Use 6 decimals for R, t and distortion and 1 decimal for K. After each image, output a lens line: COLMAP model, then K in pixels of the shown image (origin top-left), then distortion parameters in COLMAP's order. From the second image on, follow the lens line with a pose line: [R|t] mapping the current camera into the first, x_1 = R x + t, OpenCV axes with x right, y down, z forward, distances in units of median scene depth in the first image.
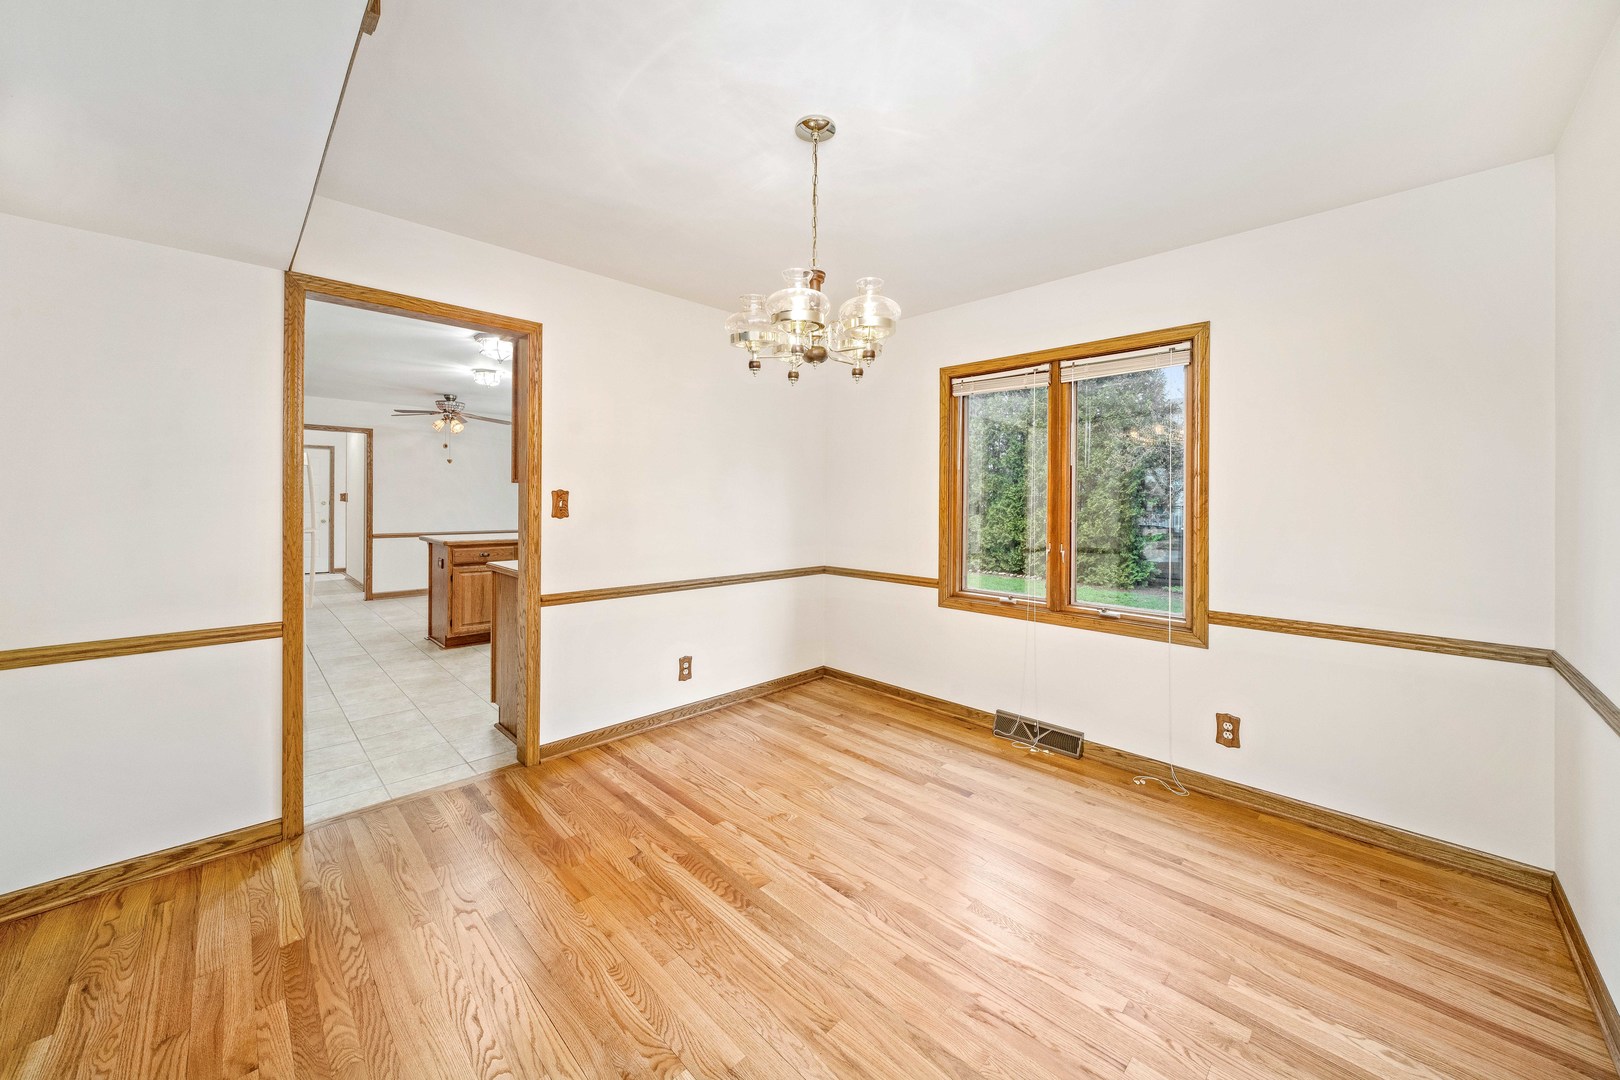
lens RADIAL K [[586.2, 0, 798.6], [0, 586.2, 495.0], [0, 0, 1]] dist [-0.001395, -0.000081]
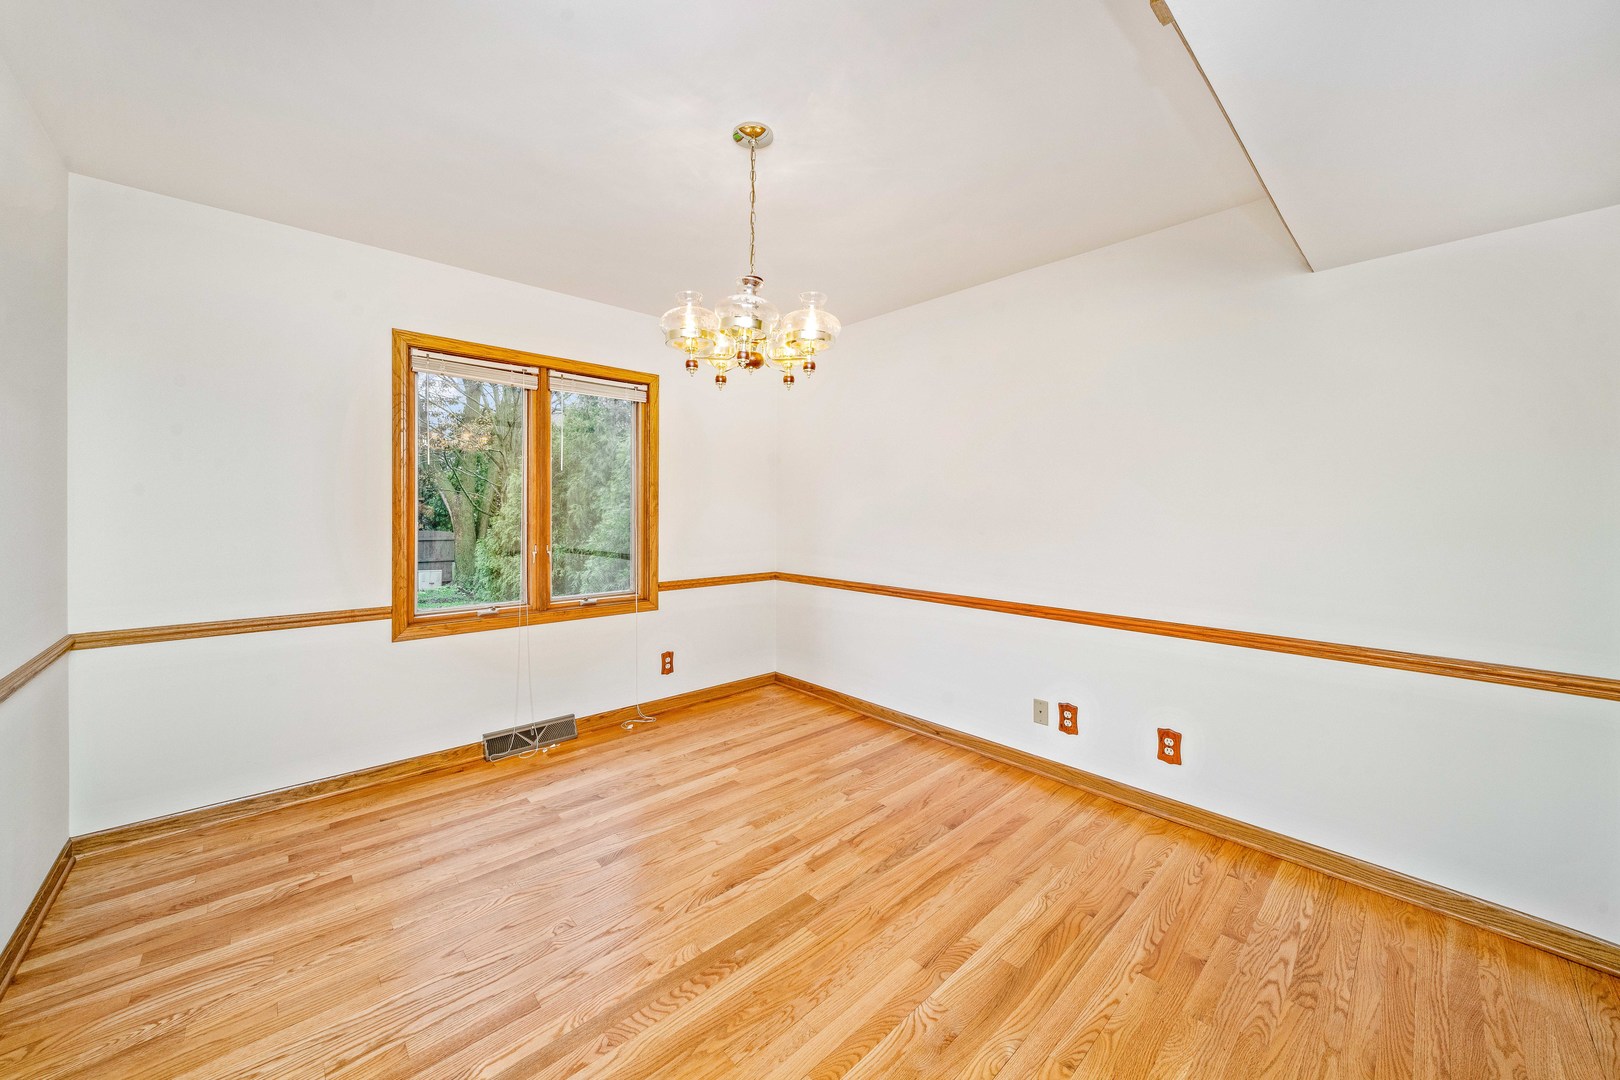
lens RADIAL K [[586.2, 0, 794.7], [0, 586.2, 506.6], [0, 0, 1]] dist [-0.001395, -0.000081]
pose [[0.047012, -0.009481, 0.998849, -0.561046], [-0.018919, 0.999767, 0.010380, -0.004403], [-0.998715, -0.019386, 0.046822, 0.504304]]
